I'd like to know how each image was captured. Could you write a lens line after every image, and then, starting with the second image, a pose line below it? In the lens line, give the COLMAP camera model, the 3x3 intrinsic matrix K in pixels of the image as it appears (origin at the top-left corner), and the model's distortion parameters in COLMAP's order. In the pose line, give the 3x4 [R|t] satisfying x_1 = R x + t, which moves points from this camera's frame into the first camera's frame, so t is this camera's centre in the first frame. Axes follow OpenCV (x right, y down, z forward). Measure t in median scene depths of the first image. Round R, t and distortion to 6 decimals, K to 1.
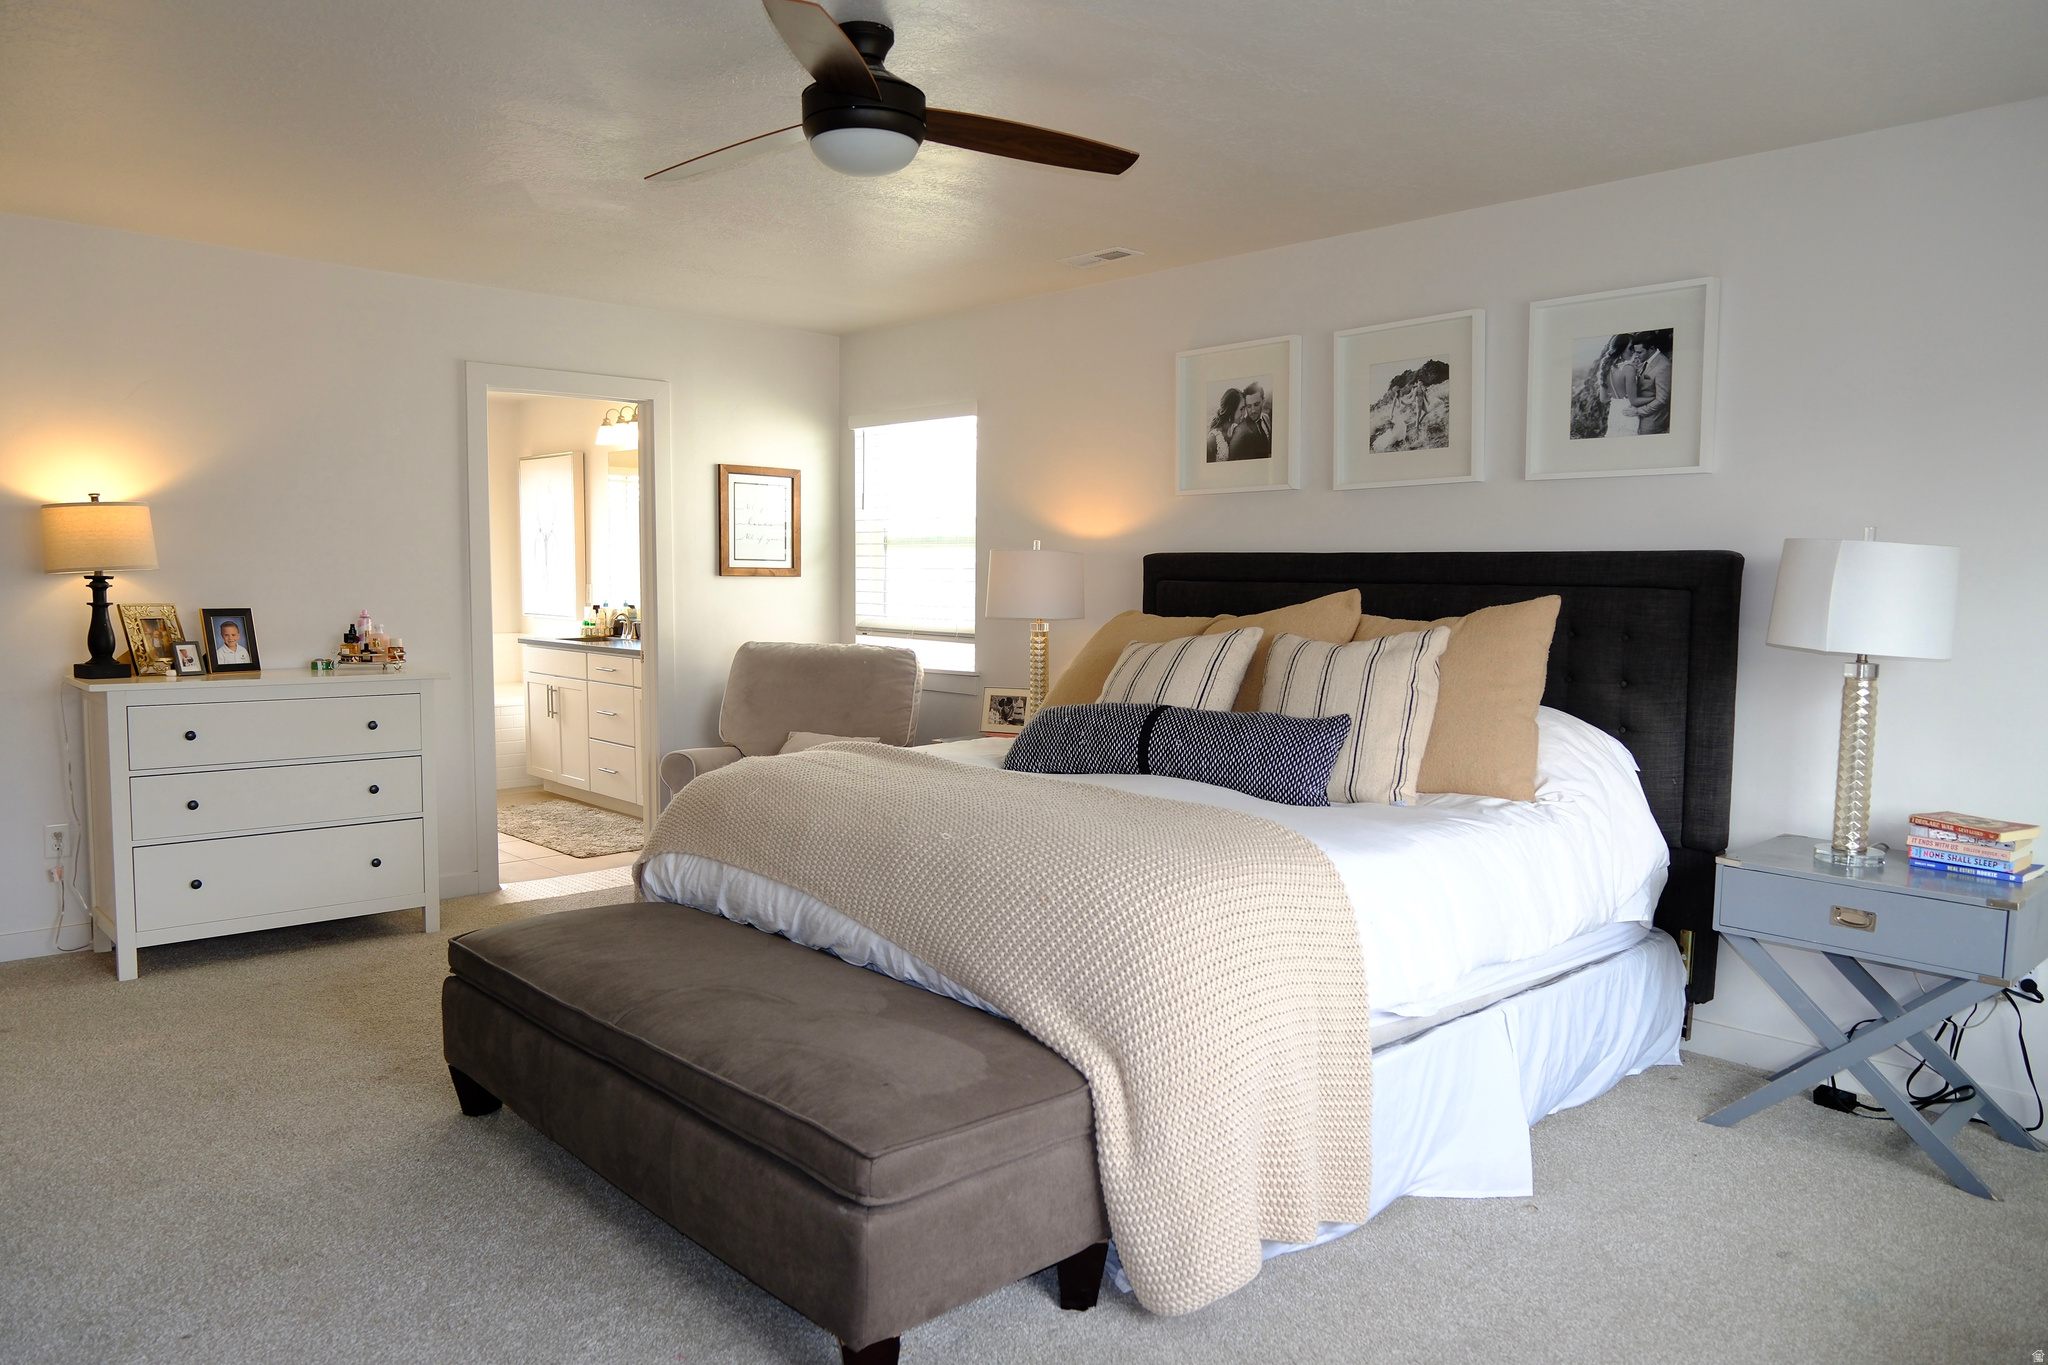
lens RADIAL K [[1376.1, 0, 1010.8], [0, 1376.1, 685.7], [0, 0, 1]] dist [0.001960, 0.001043]
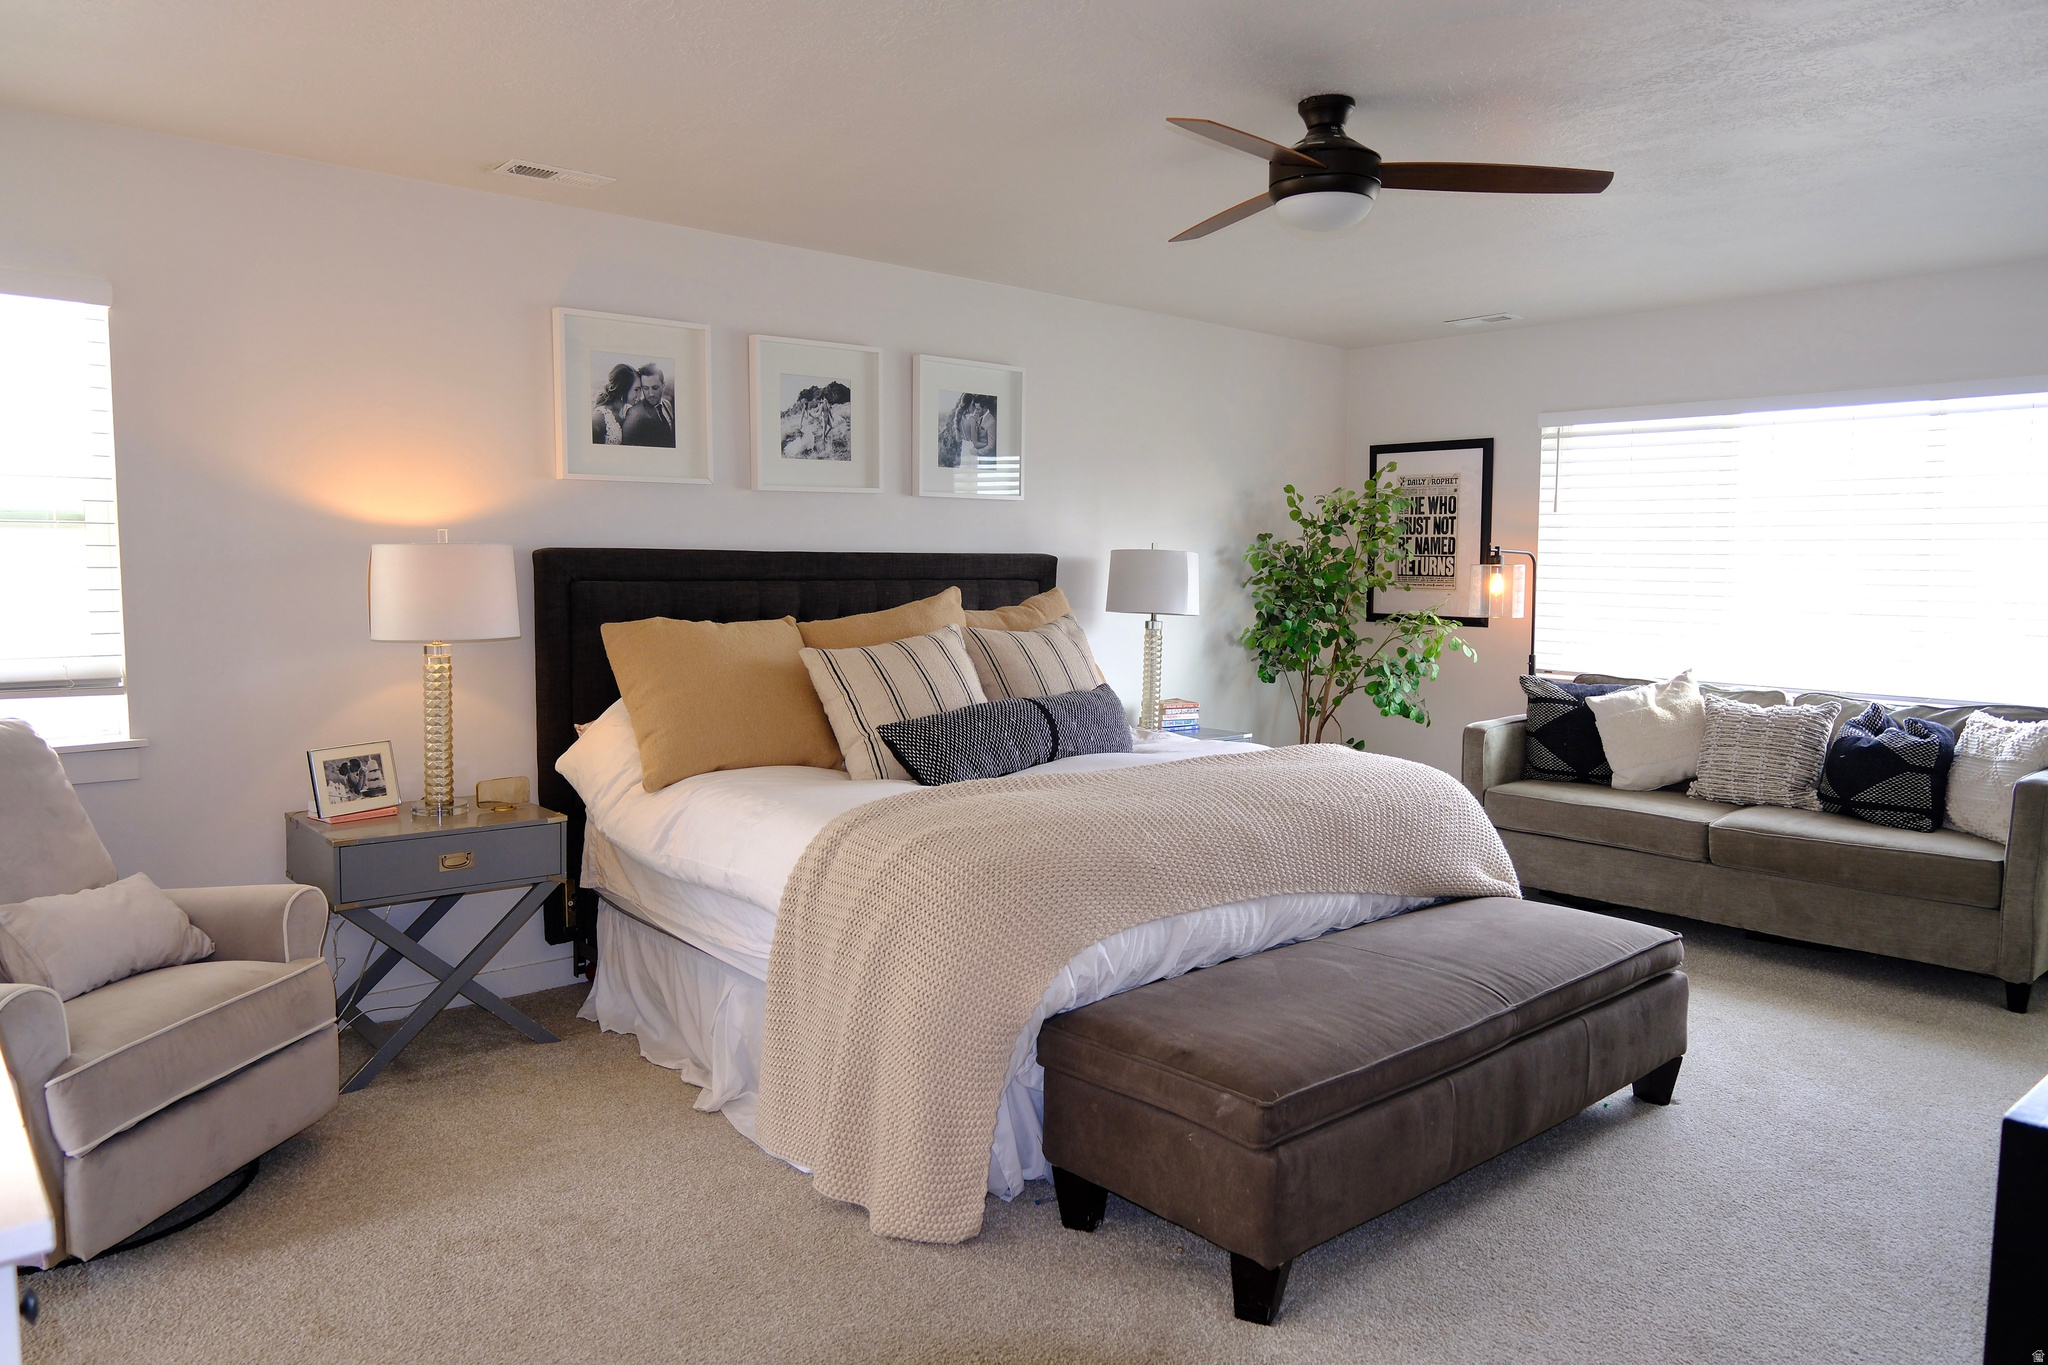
lens RADIAL K [[1376.1, 0, 1010.8], [0, 1376.1, 685.7], [0, 0, 1]] dist [0.001960, 0.001043]
pose [[0.037292, -0.095339, 0.994746, -0.810432], [0.077076, 0.992748, 0.092258, -0.079711], [-0.996328, 0.073230, 0.044370, 0.800471]]
